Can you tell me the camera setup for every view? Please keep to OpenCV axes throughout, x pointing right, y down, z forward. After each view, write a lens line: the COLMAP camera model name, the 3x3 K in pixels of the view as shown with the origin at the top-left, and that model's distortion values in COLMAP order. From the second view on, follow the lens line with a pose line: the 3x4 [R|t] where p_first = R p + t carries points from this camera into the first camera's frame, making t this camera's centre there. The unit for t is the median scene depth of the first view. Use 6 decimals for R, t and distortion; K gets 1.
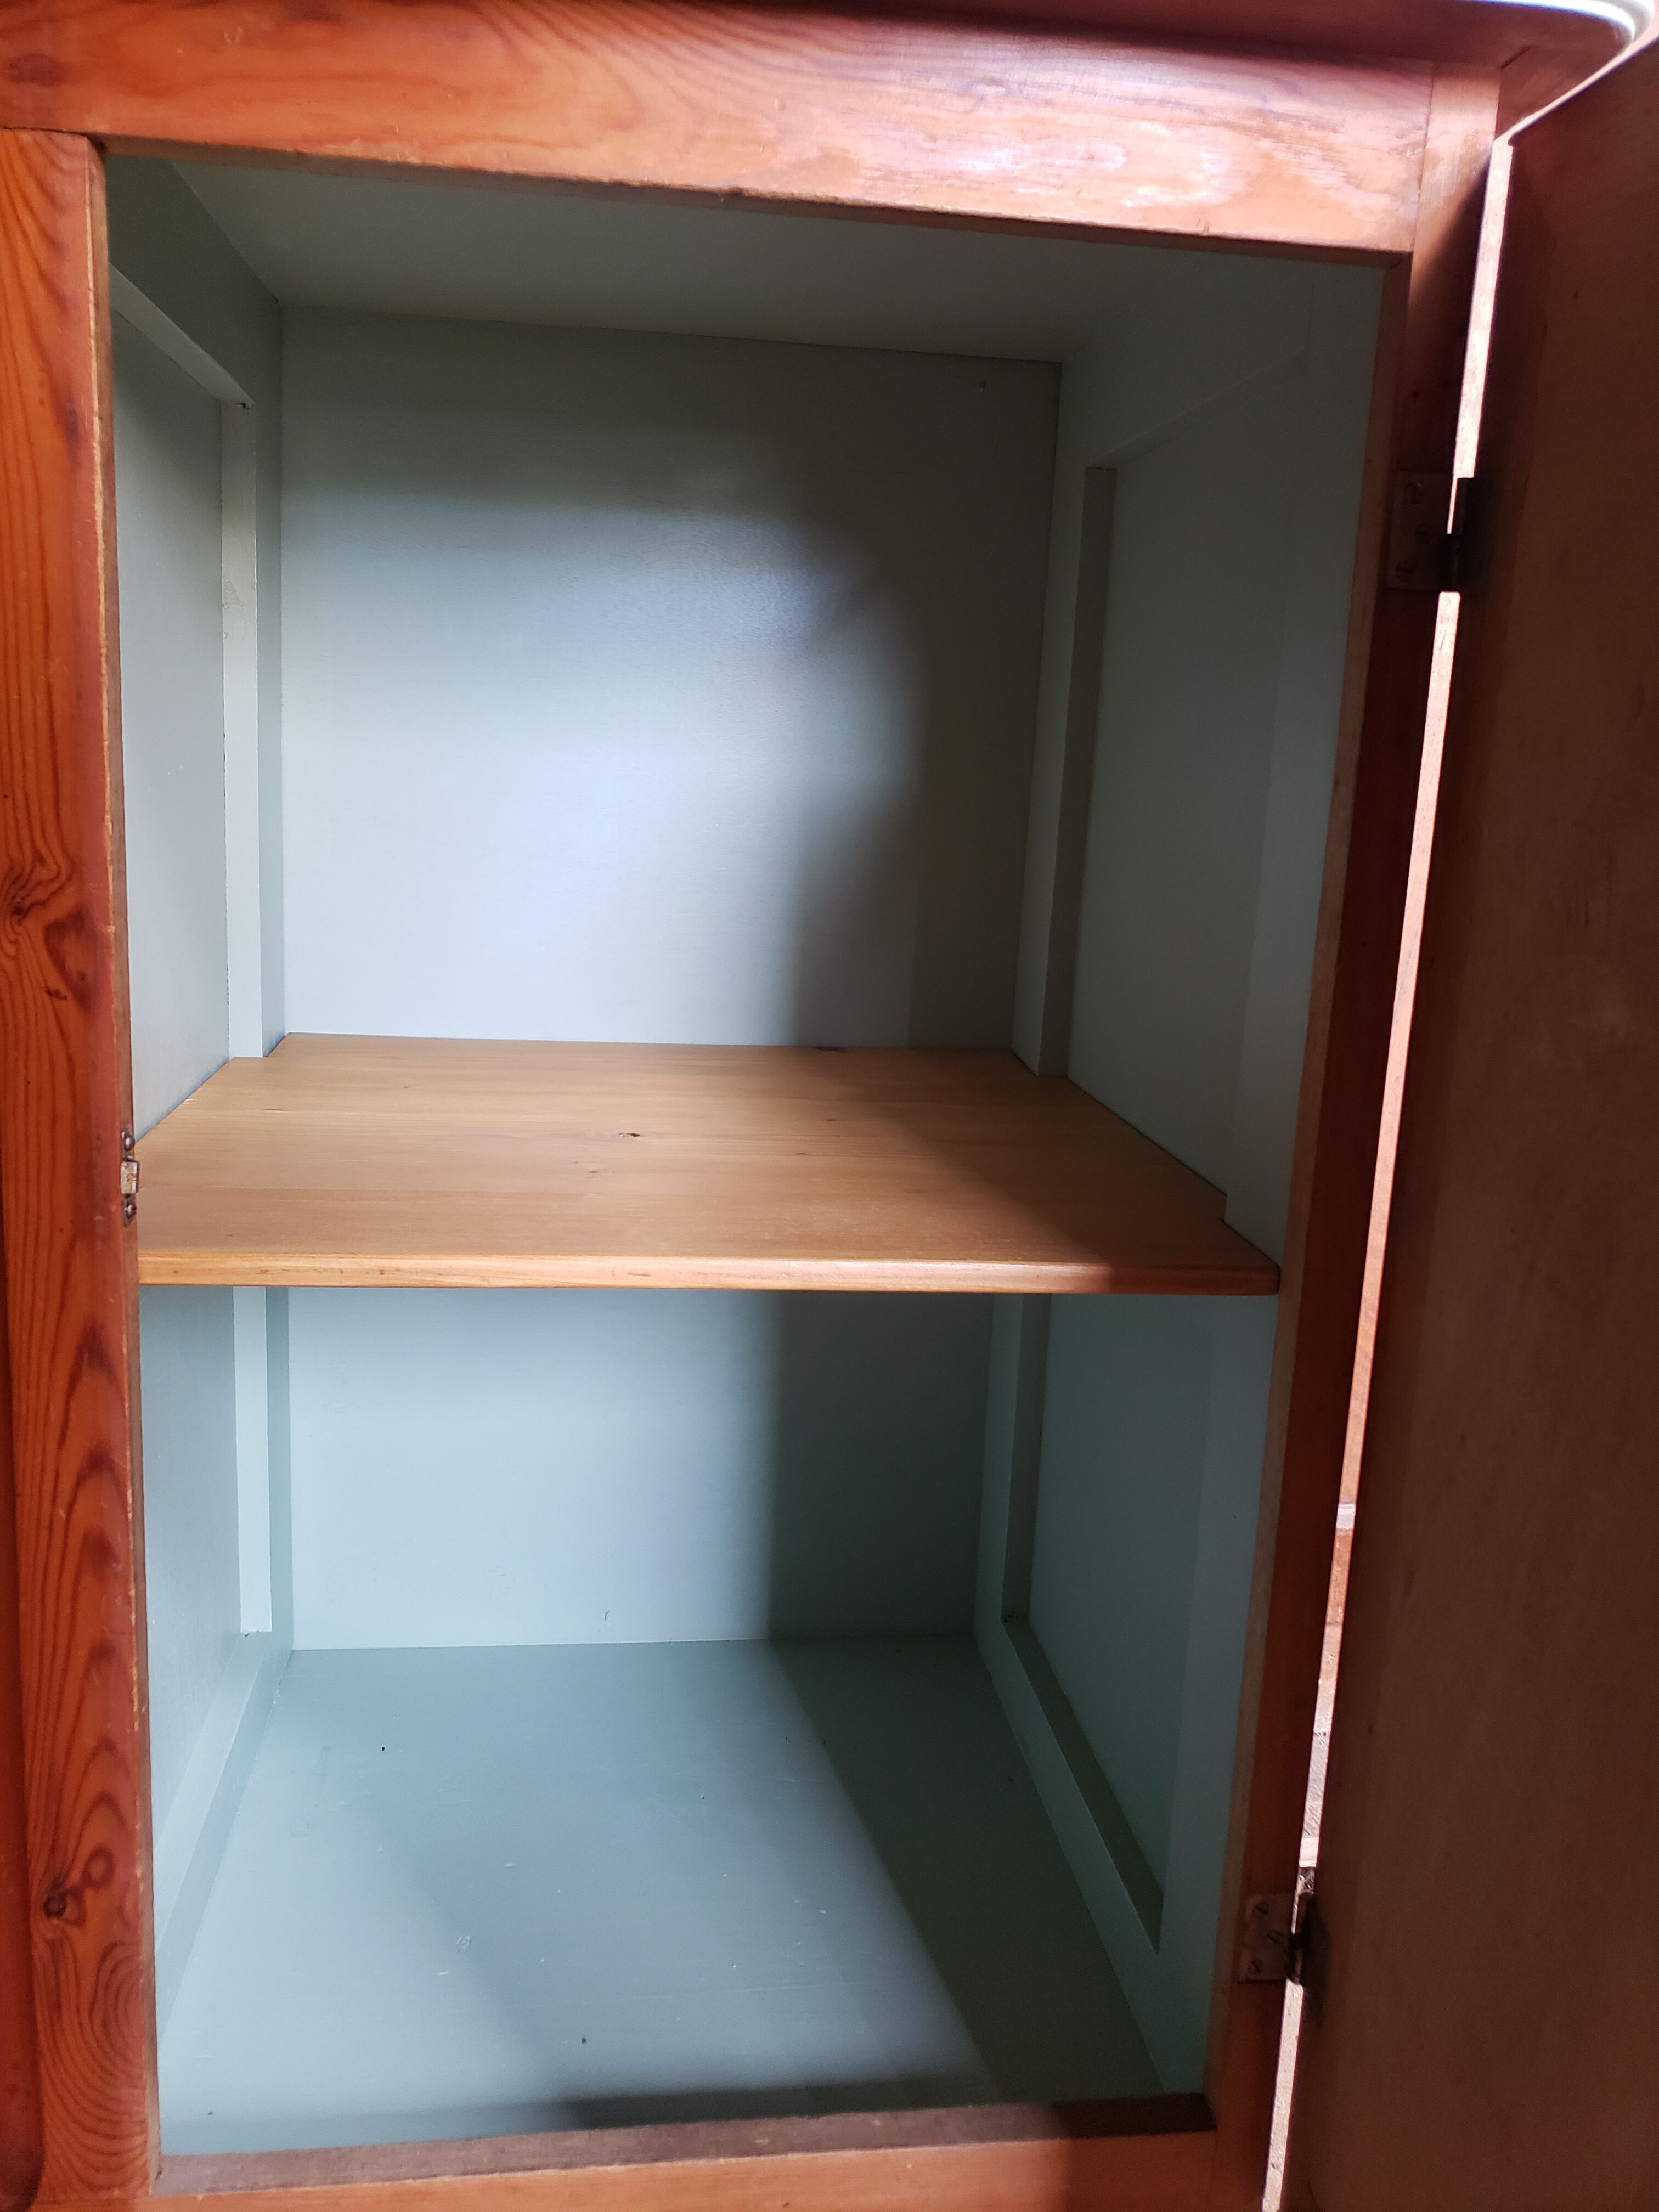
lens RADIAL K [[1815.8, 0, 829.5], [0, 1815.8, 1106.0], [0, 0, 1]] dist [0.062732, -0.149900]
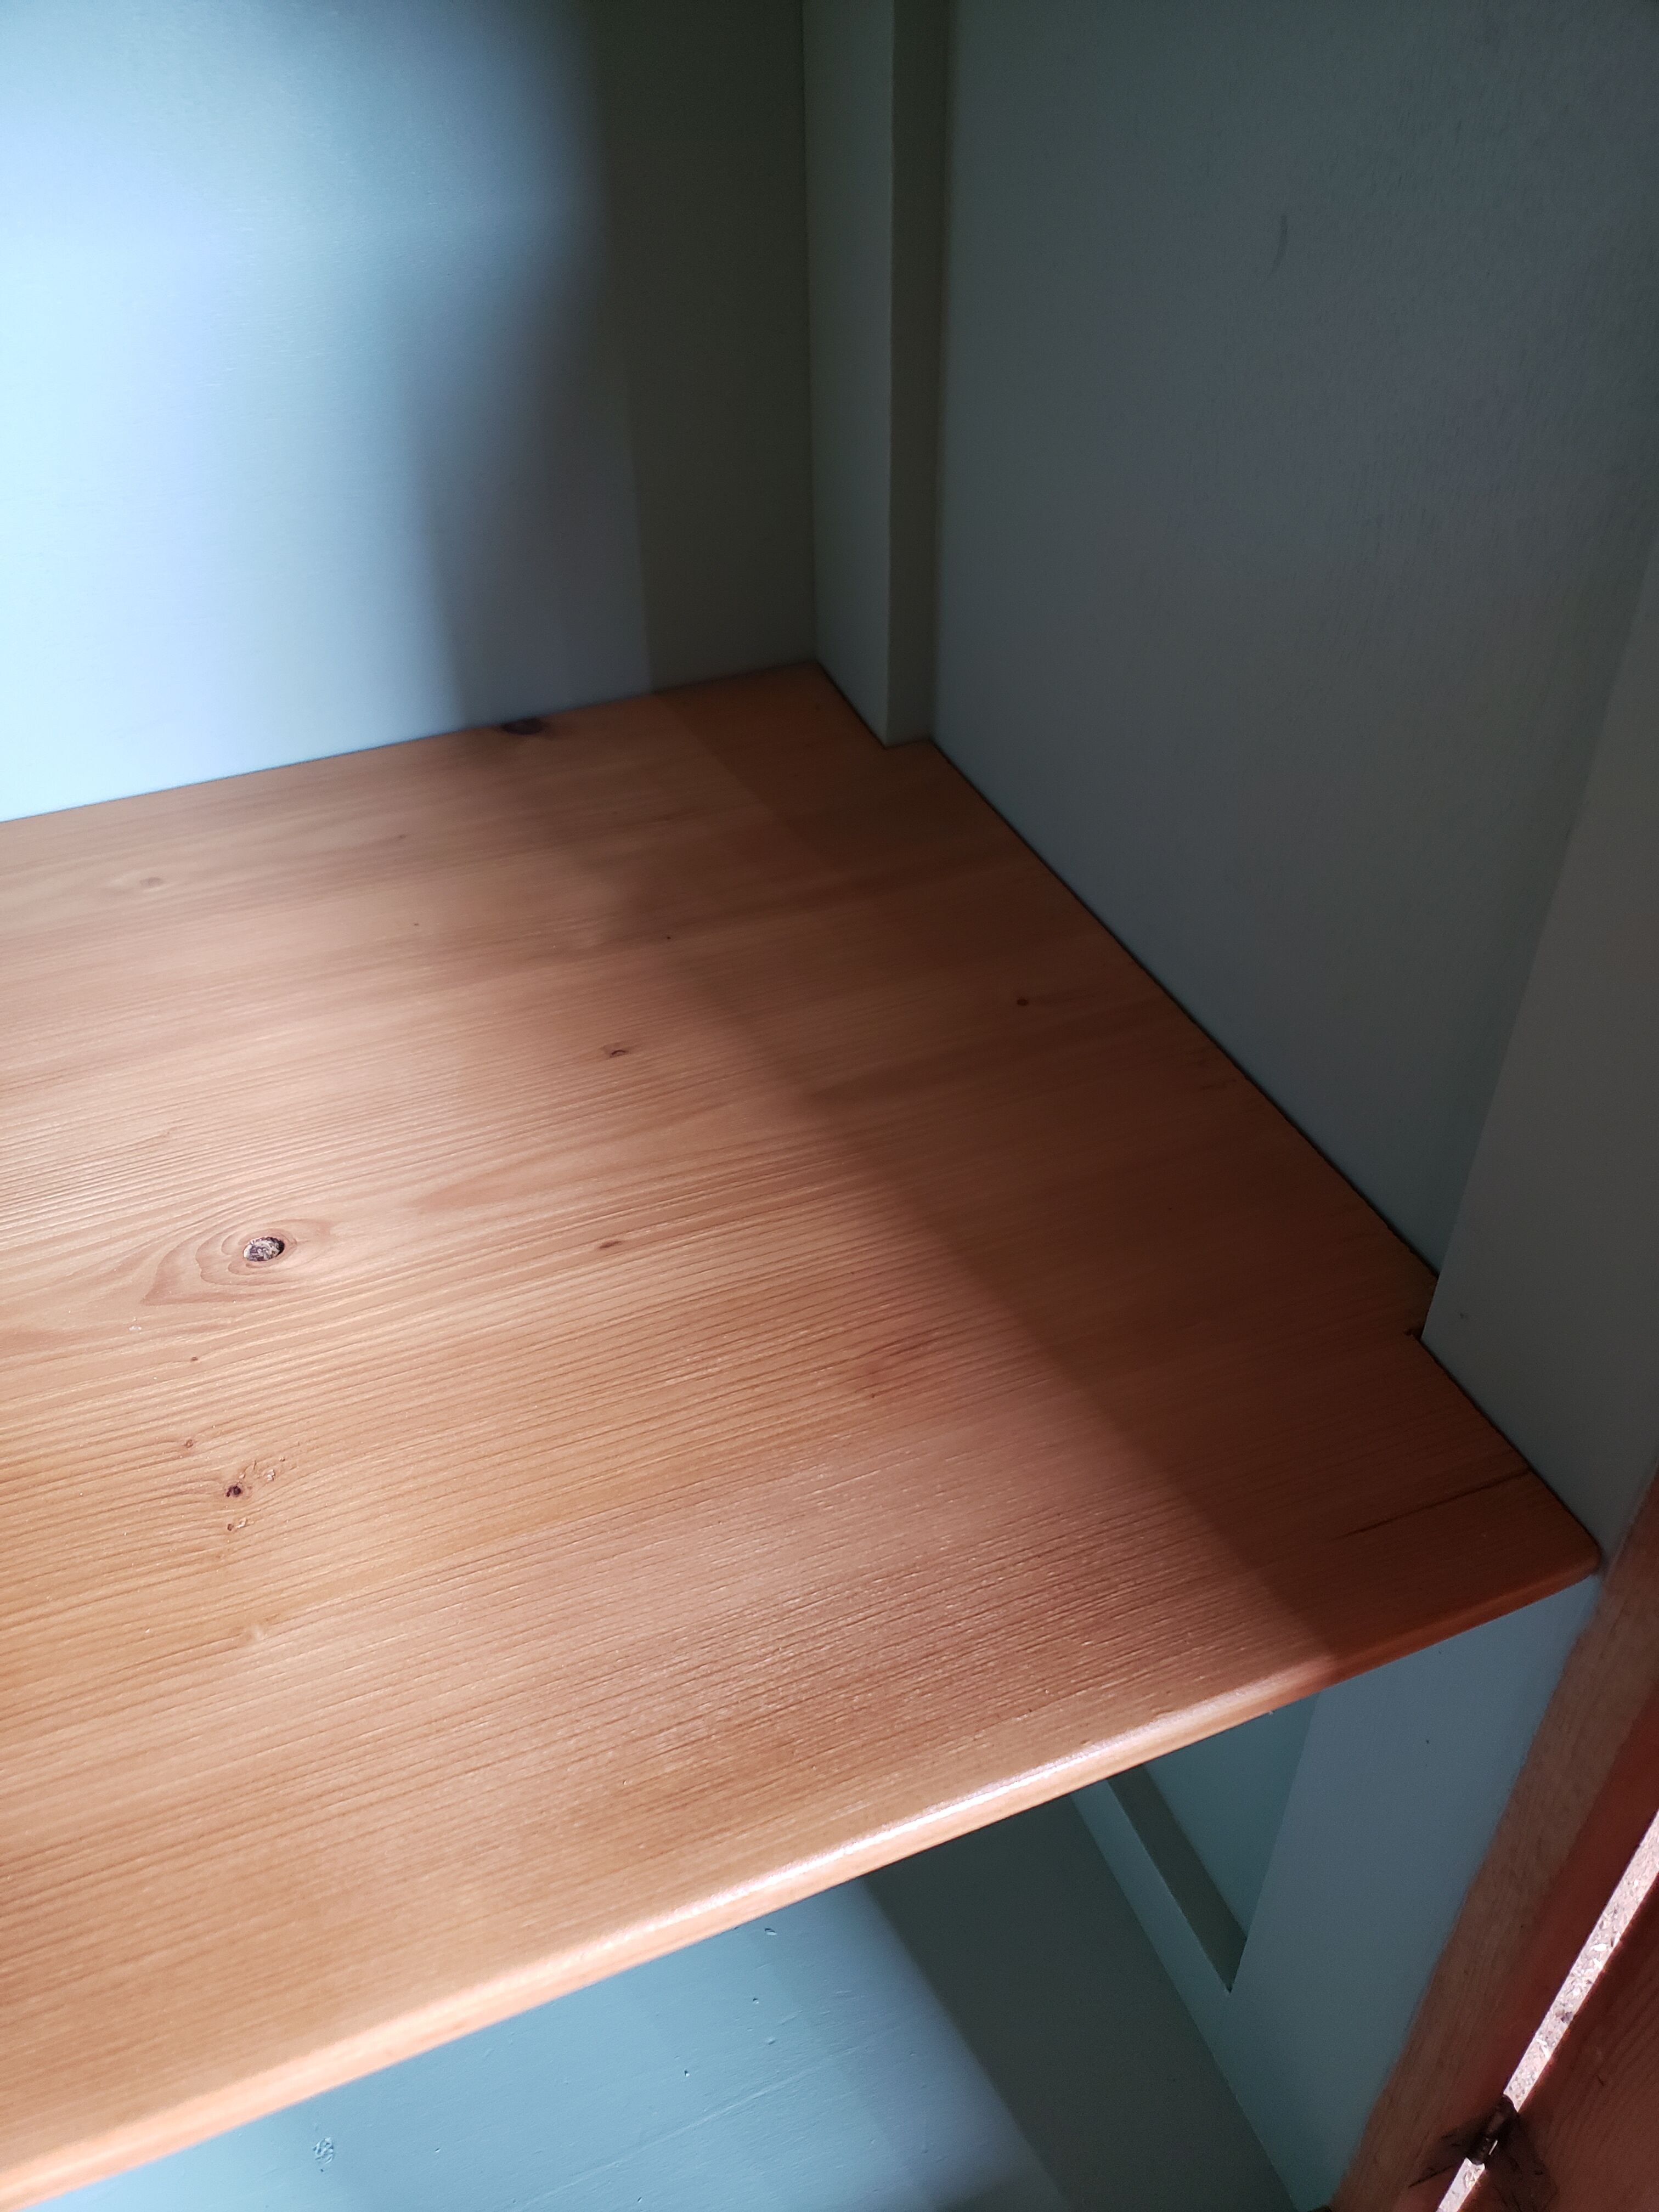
lens RADIAL K [[1815.8, 0, 829.5], [0, 1815.8, 1106.0], [0, 0, 1]] dist [0.062732, -0.149900]
pose [[0.967180, -0.205538, 0.149389, -0.019582], [0.109891, 0.868463, 0.483421, -0.210430], [-0.229100, -0.451139, 0.862547, 0.434238]]
